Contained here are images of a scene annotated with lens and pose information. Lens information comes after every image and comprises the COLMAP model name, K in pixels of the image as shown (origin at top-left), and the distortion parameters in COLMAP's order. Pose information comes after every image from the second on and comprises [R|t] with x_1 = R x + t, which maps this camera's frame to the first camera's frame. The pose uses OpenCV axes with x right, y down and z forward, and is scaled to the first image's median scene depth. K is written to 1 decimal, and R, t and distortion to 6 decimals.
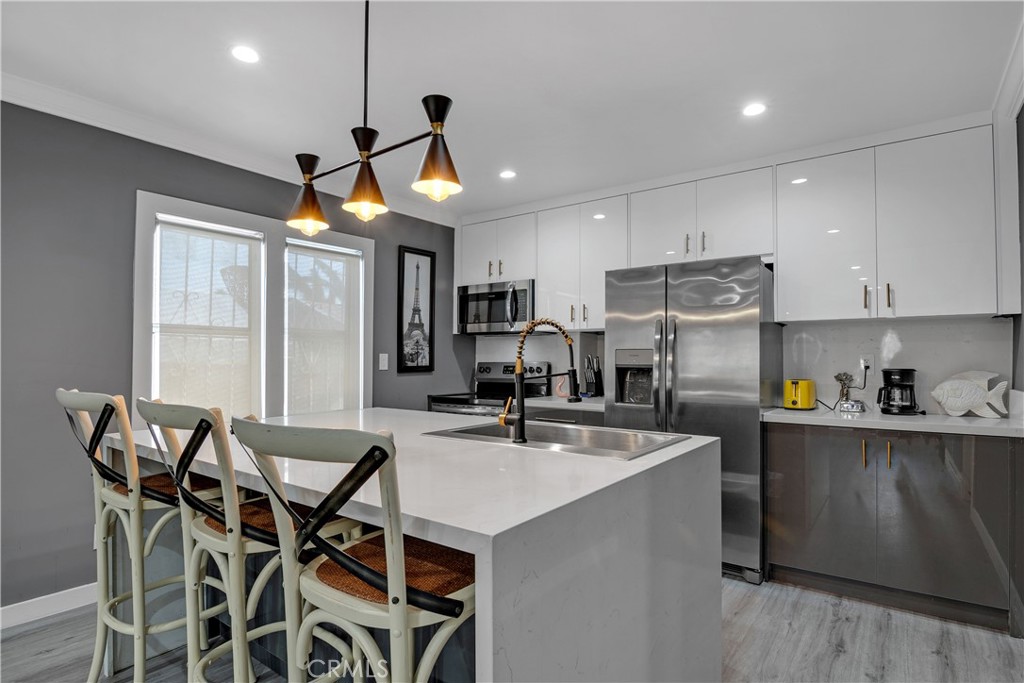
lens RADIAL K [[545.7, 0, 510.0], [0, 545.7, 347.9], [0, 0, 1]] dist [-0.001859, -0.001365]
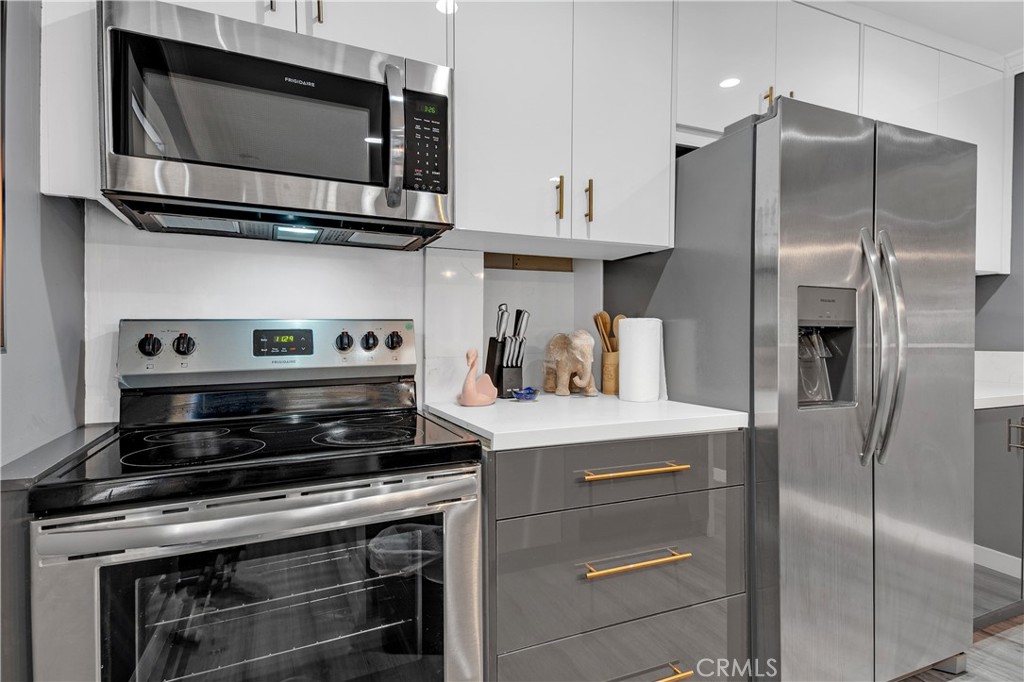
lens RADIAL K [[545.7, 0, 514.5], [0, 545.7, 342.2], [0, 0, 1]] dist [-0.001859, -0.001365]
pose [[0.457871, -0.004531, 0.889007, -0.235312], [-0.016174, 0.999779, 0.013426, 0.034665], [-0.888872, -0.020526, 0.457696, 0.752818]]
